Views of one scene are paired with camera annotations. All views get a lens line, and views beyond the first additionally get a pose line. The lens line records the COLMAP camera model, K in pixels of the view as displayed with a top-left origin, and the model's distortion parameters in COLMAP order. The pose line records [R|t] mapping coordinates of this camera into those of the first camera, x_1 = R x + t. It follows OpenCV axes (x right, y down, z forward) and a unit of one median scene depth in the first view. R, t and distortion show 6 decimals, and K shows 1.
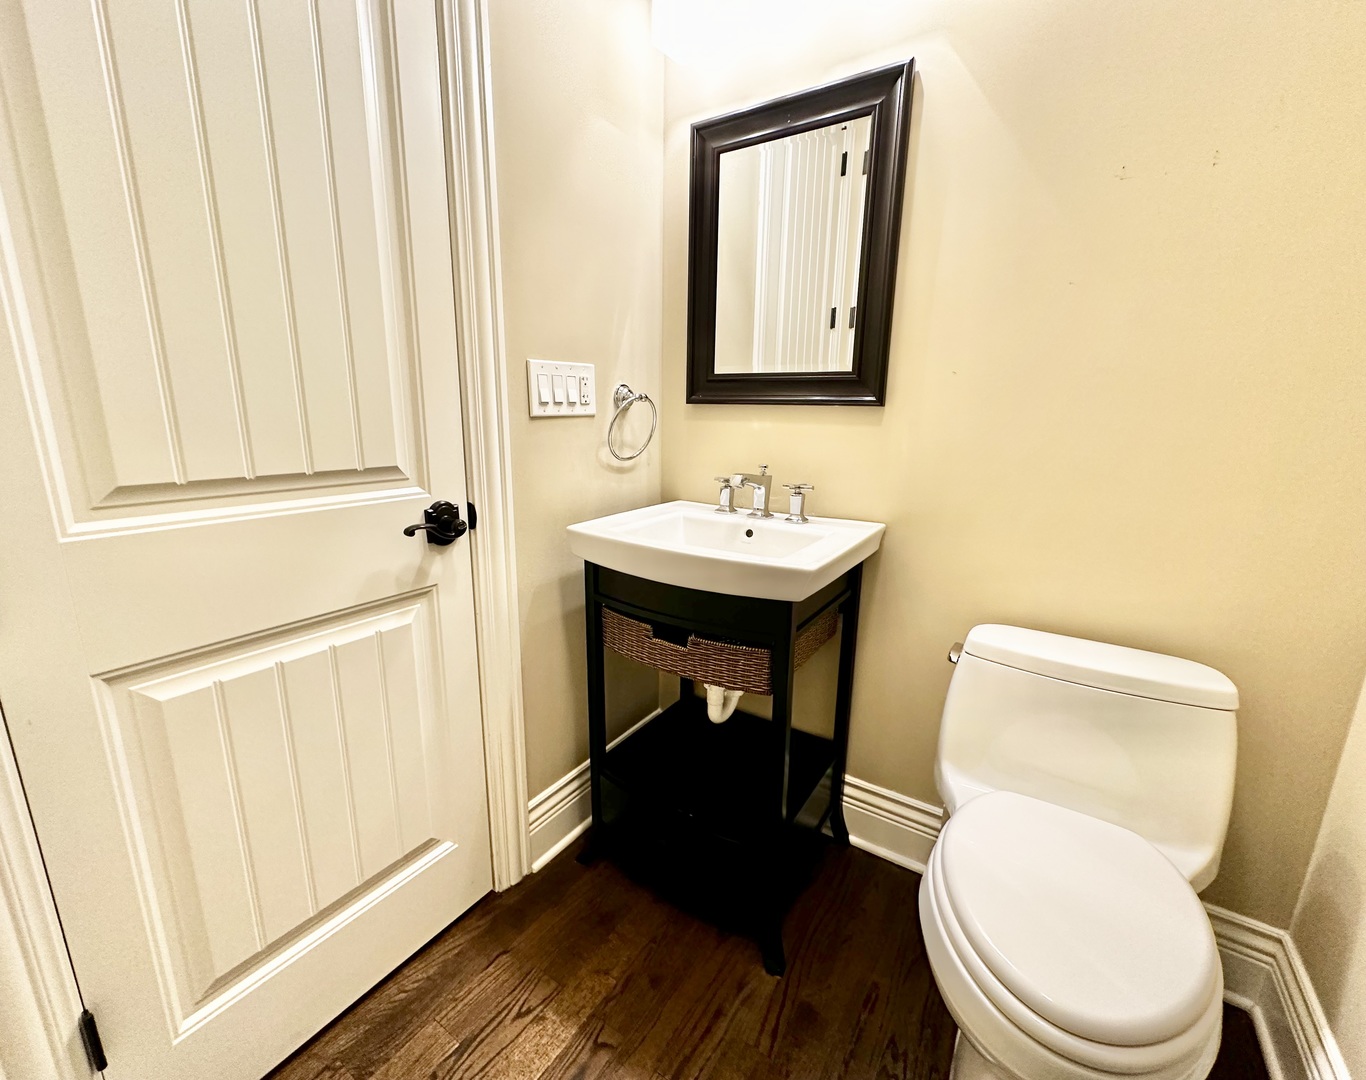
lens RADIAL K [[576.8, 0, 683.0], [0, 576.8, 540.0], [0, 0, 1]] dist [-0.010328, -0.000092]
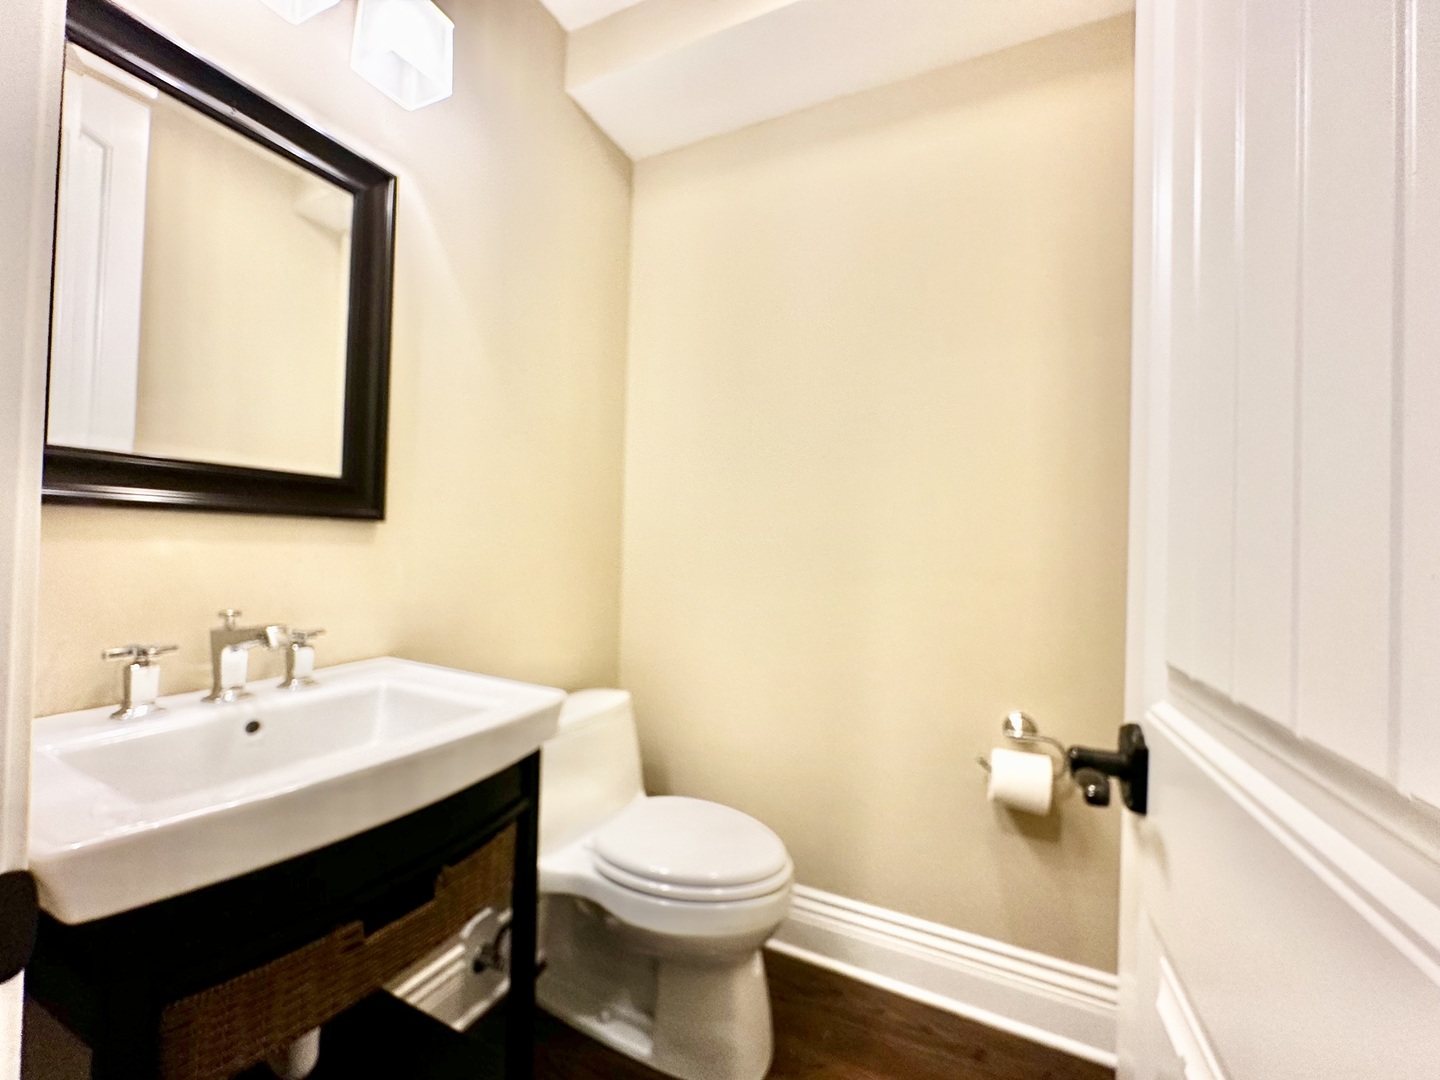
lens RADIAL K [[573.7, 0, 720.0], [0, 573.7, 540.0], [0, 0, 1]] dist [-0.002508, 0.000251]
pose [[-0.132597, -0.015664, 0.991046, -0.573742], [0.188516, 0.981225, 0.040732, -0.144796], [-0.973077, 0.192229, -0.127155, 0.620022]]
